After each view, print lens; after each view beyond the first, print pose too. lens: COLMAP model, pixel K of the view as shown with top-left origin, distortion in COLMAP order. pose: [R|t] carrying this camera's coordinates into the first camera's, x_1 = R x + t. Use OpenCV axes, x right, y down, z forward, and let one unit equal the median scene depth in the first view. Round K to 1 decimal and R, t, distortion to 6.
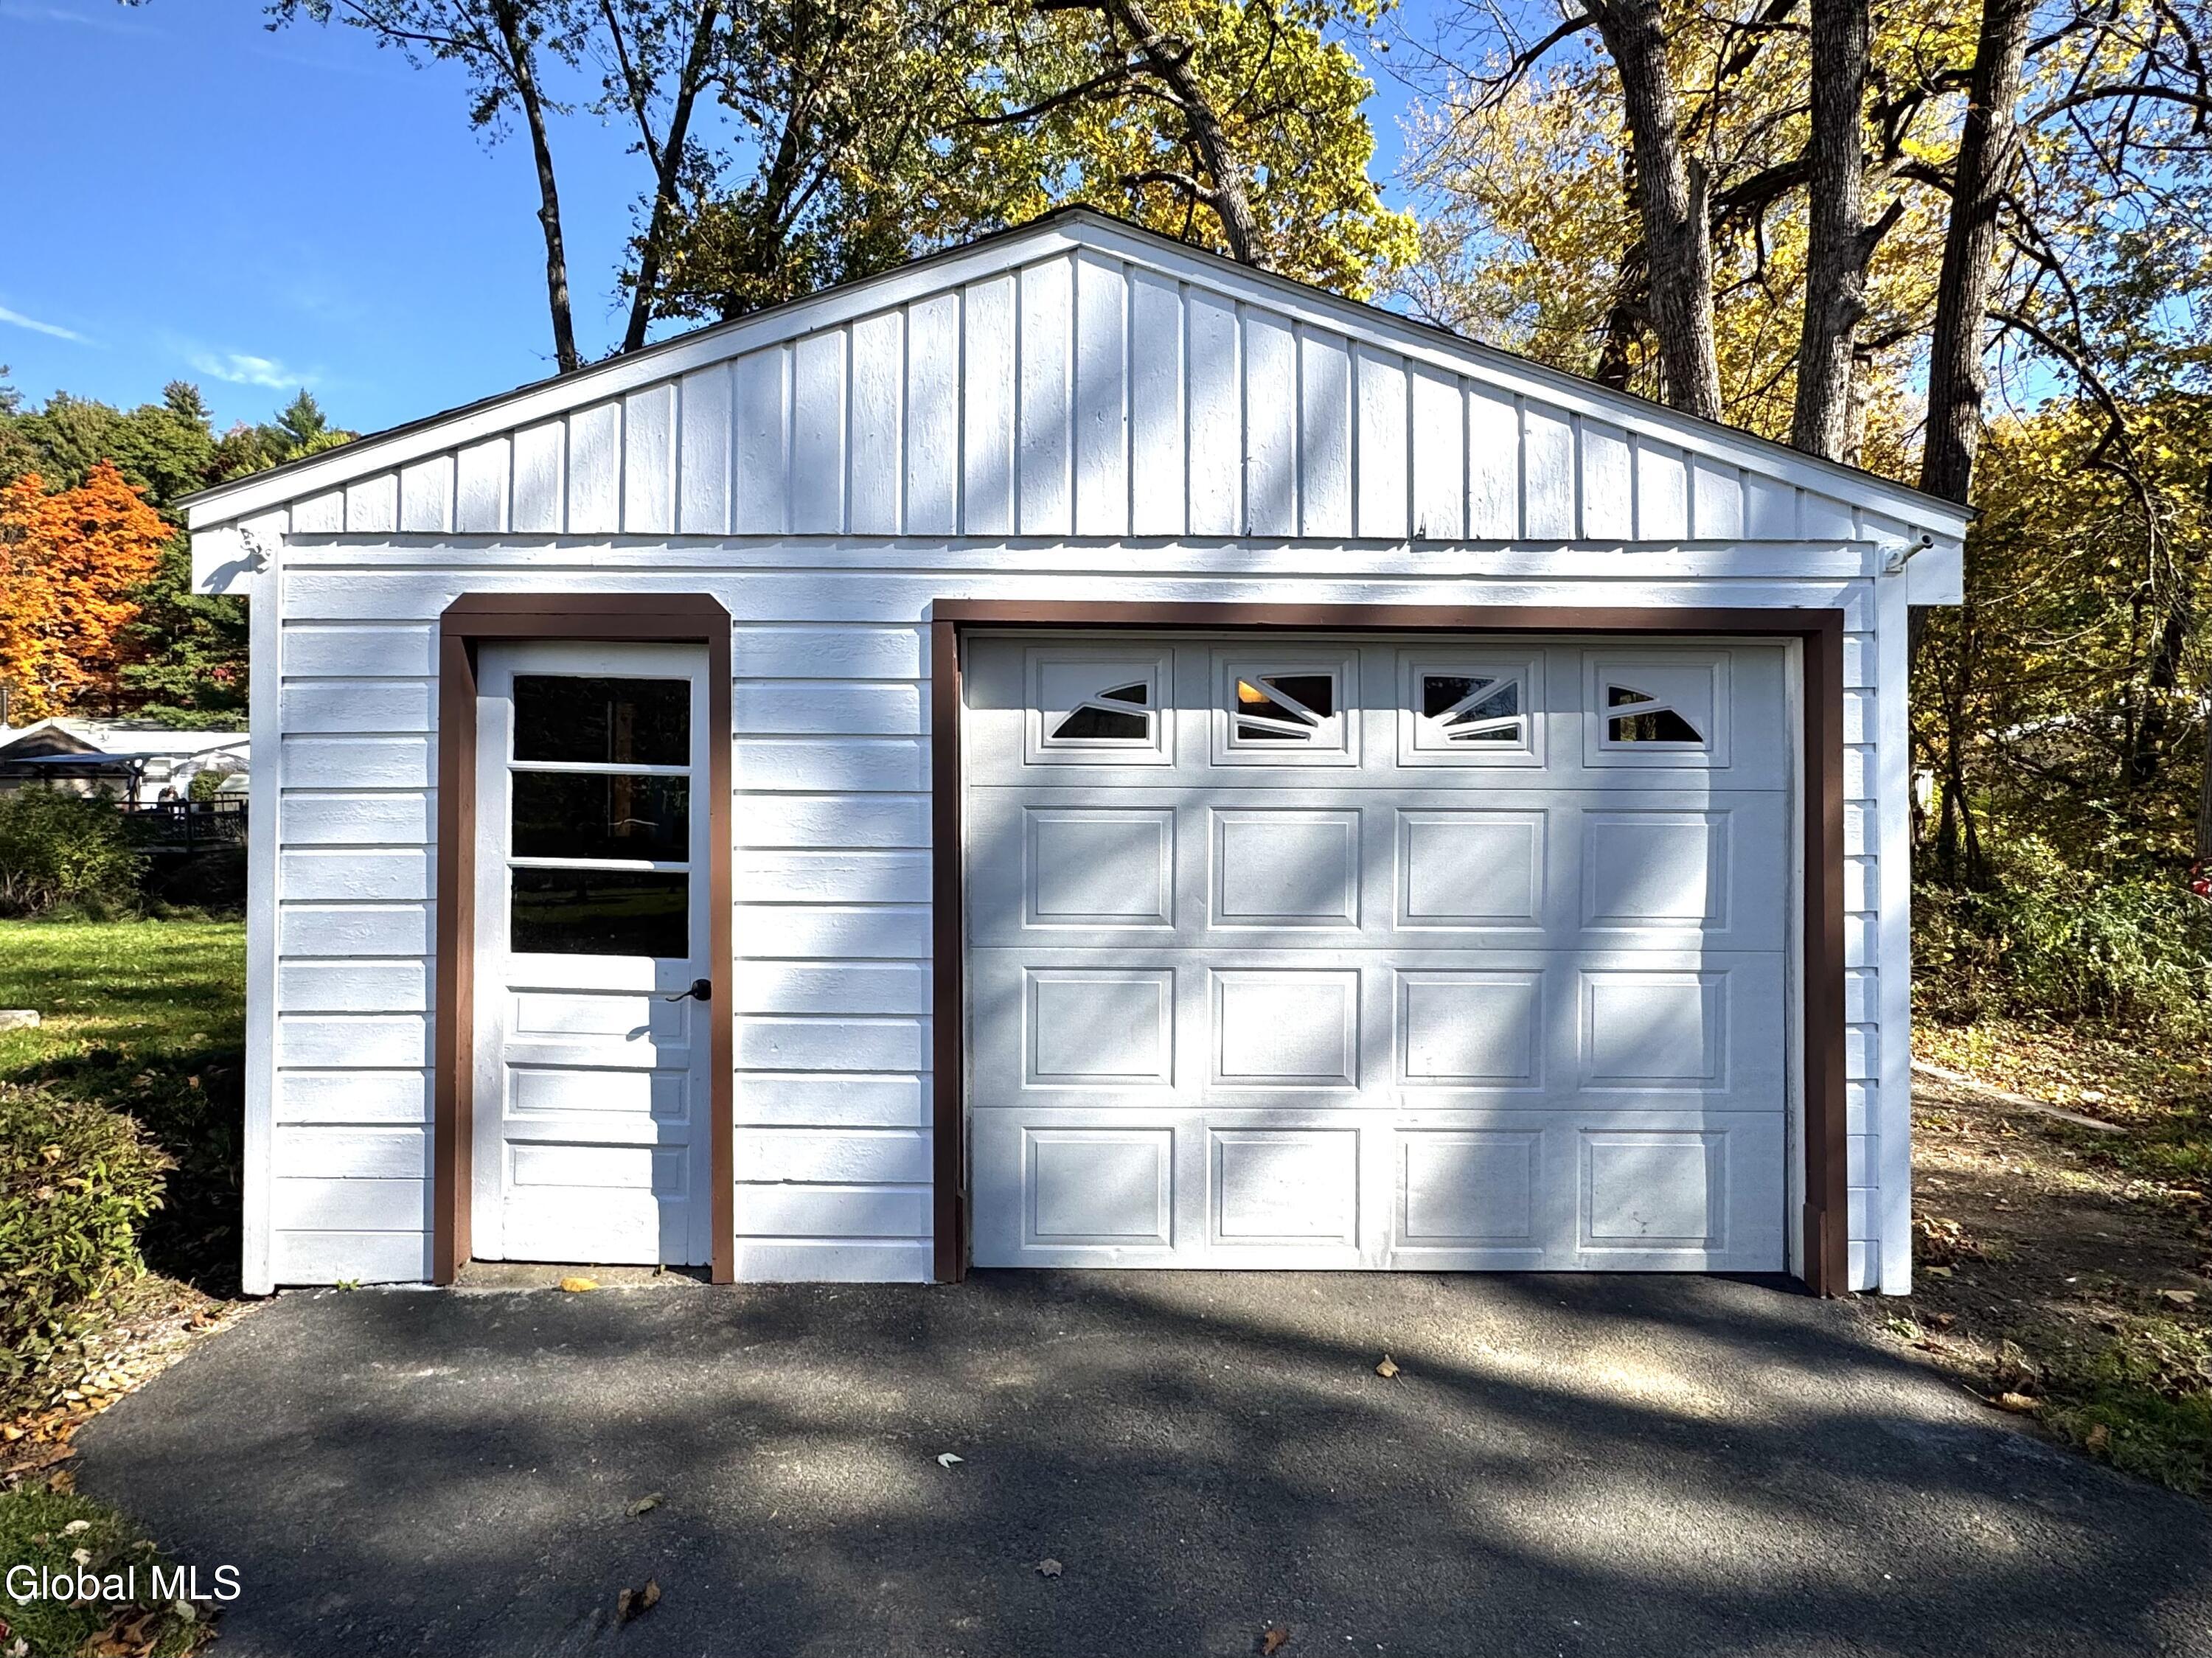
lens RADIAL K [[1208.0, 0, 1106.4], [0, 1208.0, 807.7], [0, 0, 1]] dist [0.018325, 0.000137]
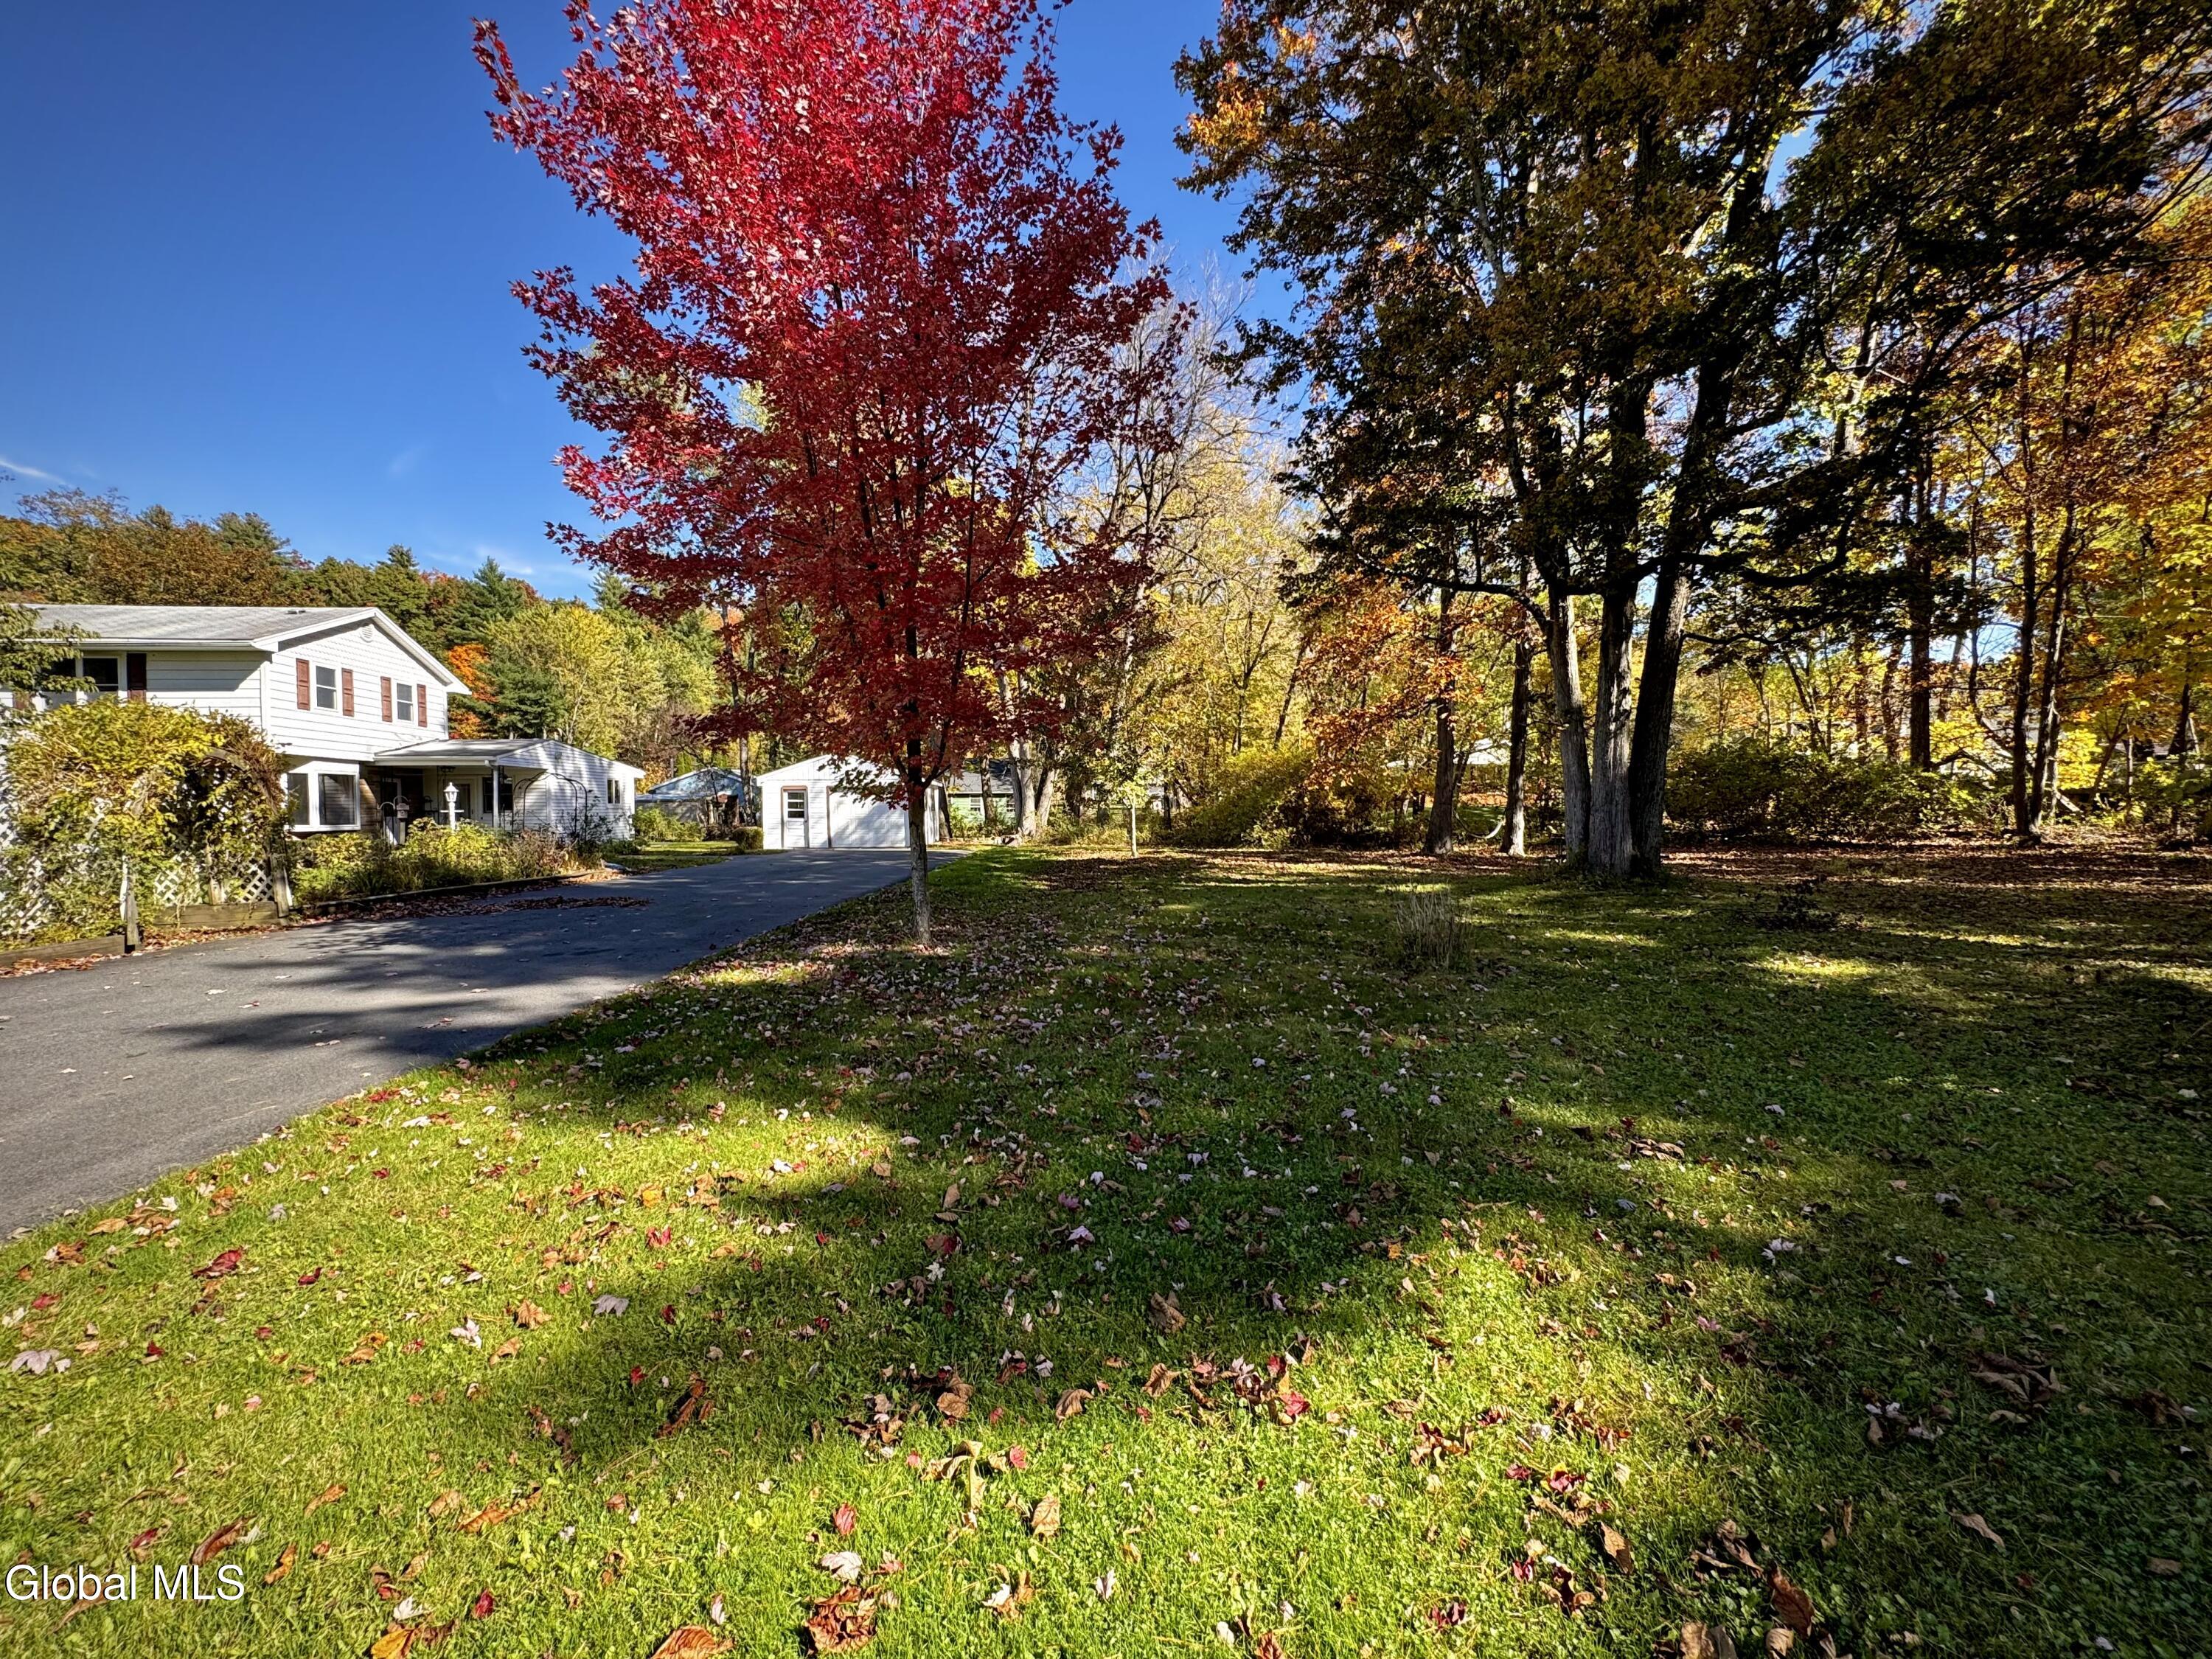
lens RADIAL K [[885.8, 0, 1110.1], [0, 885.8, 824.7], [0, 0, 1]] dist [0.000647, -0.000045]
pose [[0.997443, -0.022767, 0.067745, 1.866020], [0.021592, 0.999604, 0.018026, 0.101107], [-0.068128, -0.016517, 0.997540, -7.202879]]
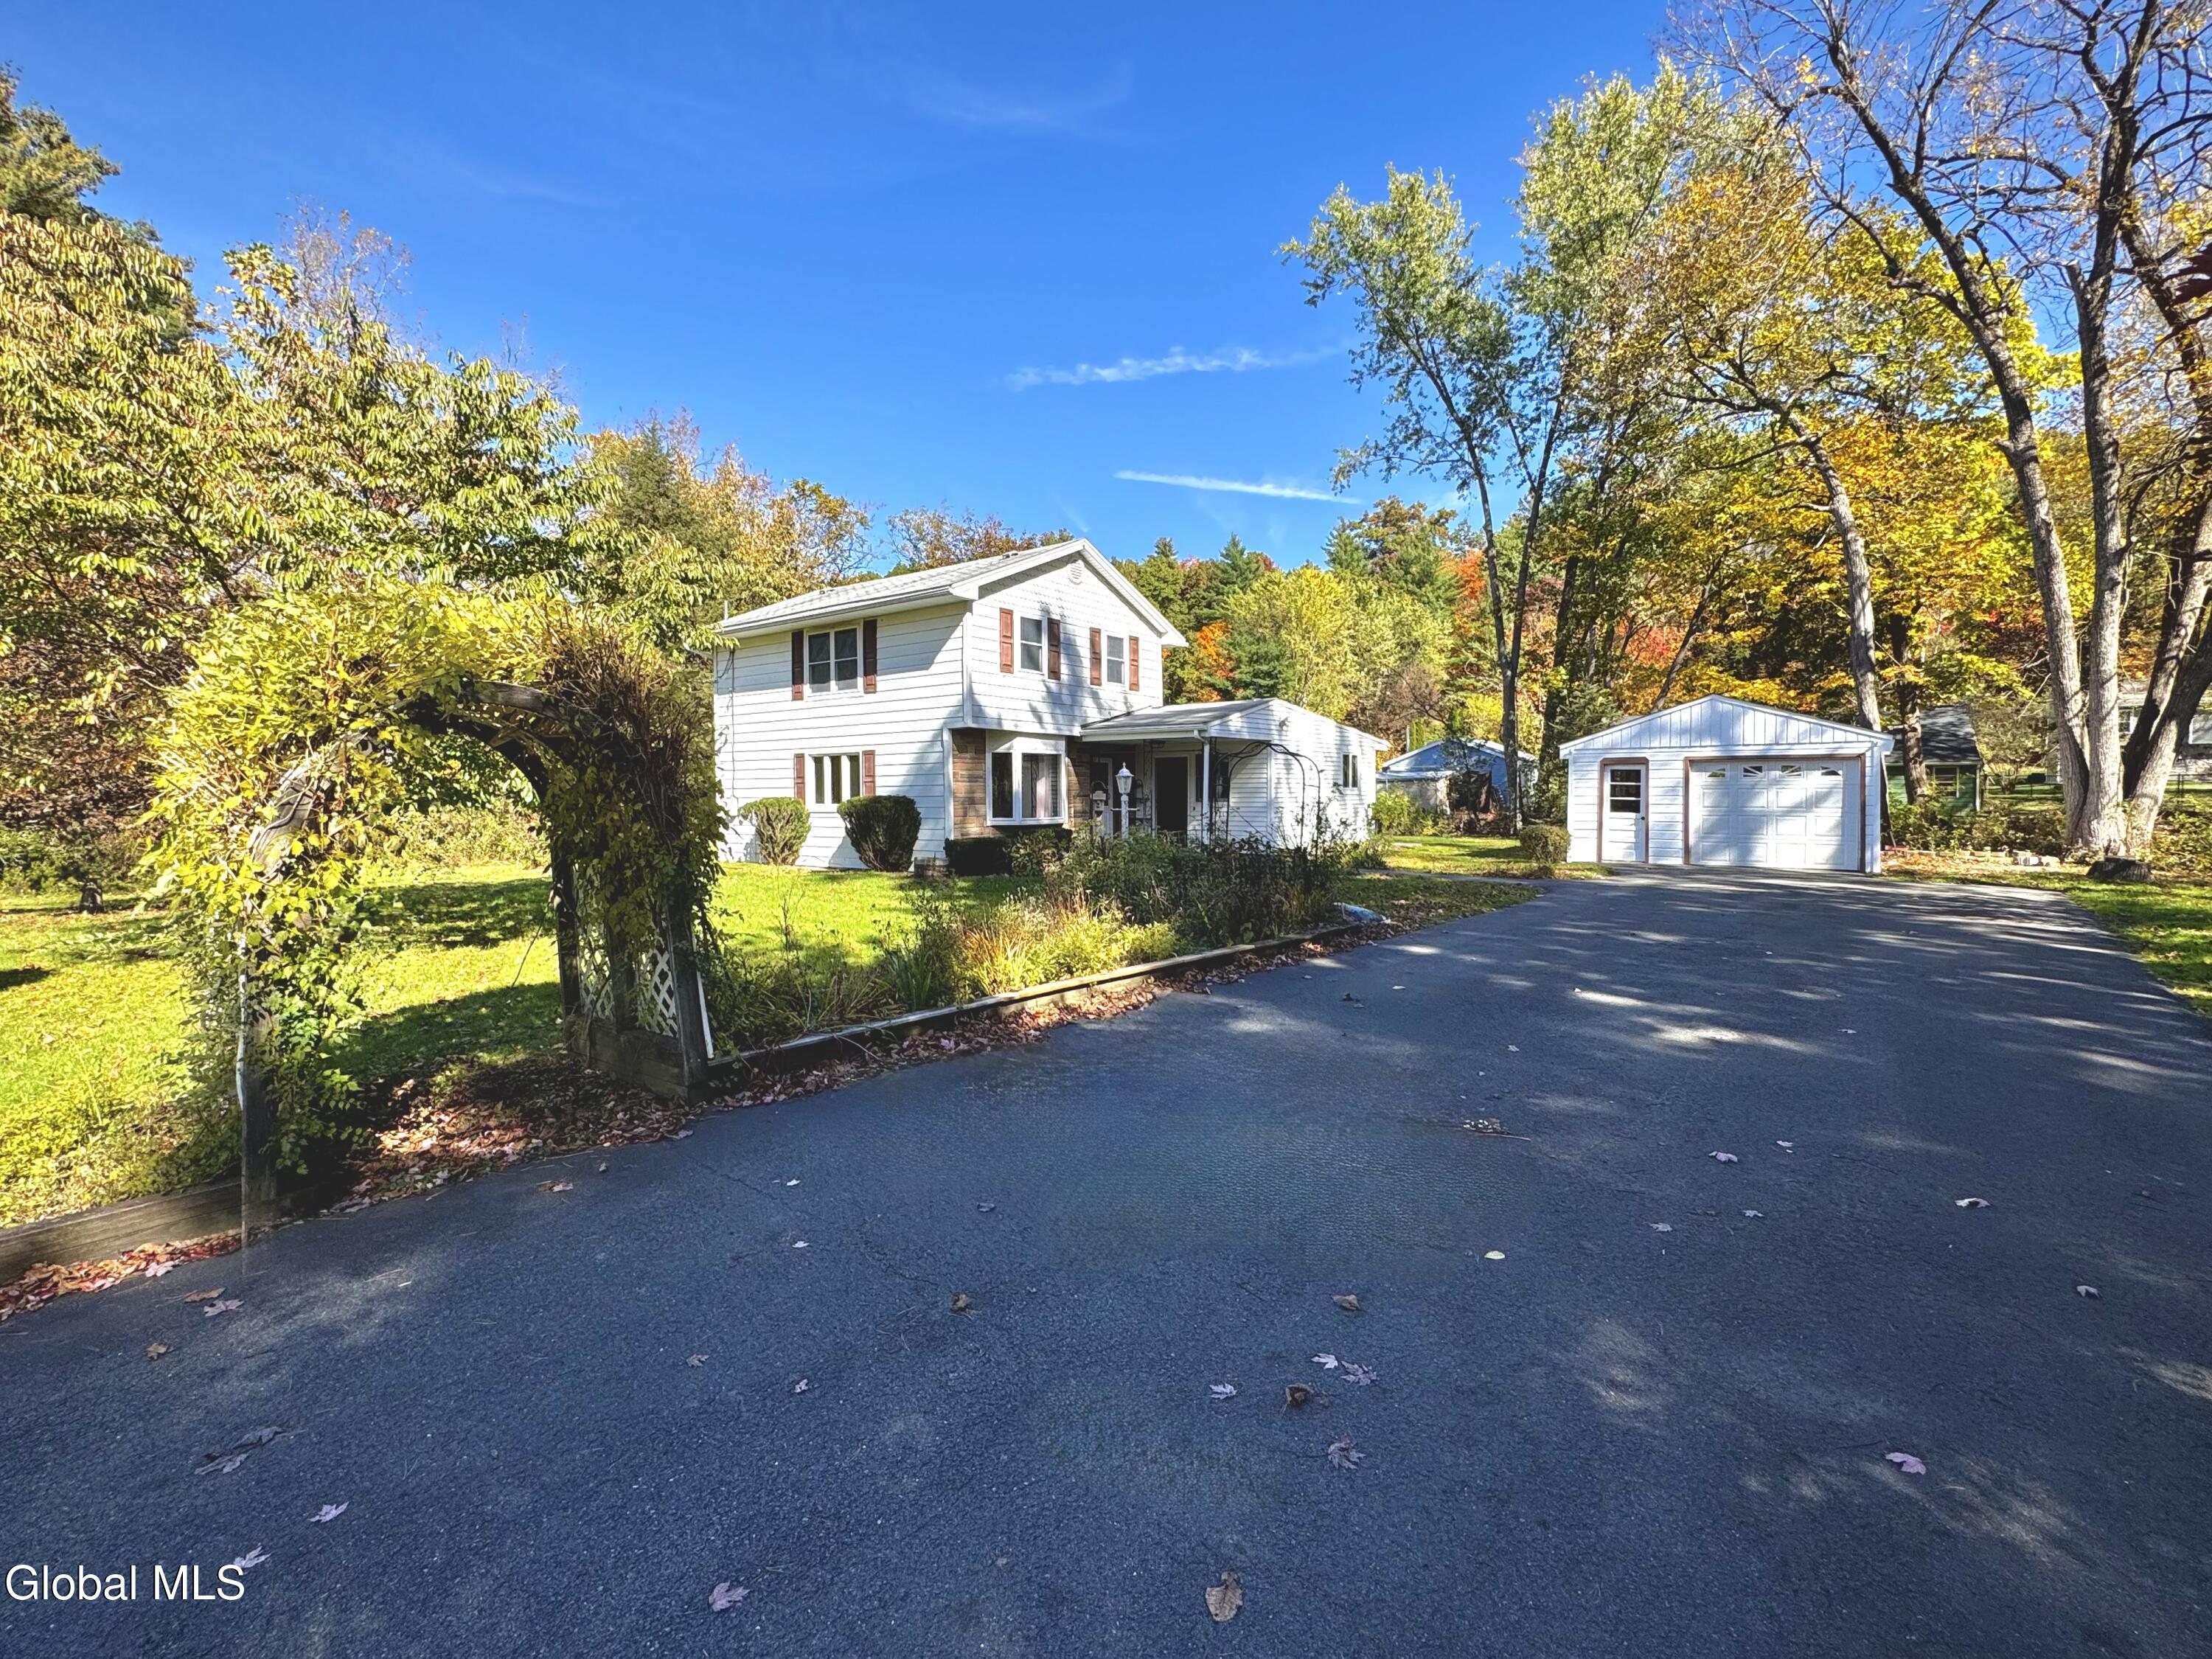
lens RADIAL K [[970.9, 0, 1108.0], [0, 970.9, 837.1], [0, 0, 1]] dist [-0.000849, 0.000067]
pose [[0.782279, 0.014016, -0.622771, 0.657610], [0.014195, 0.999086, 0.040317, 0.004793], [0.622767, -0.040380, 0.781365, -4.846040]]
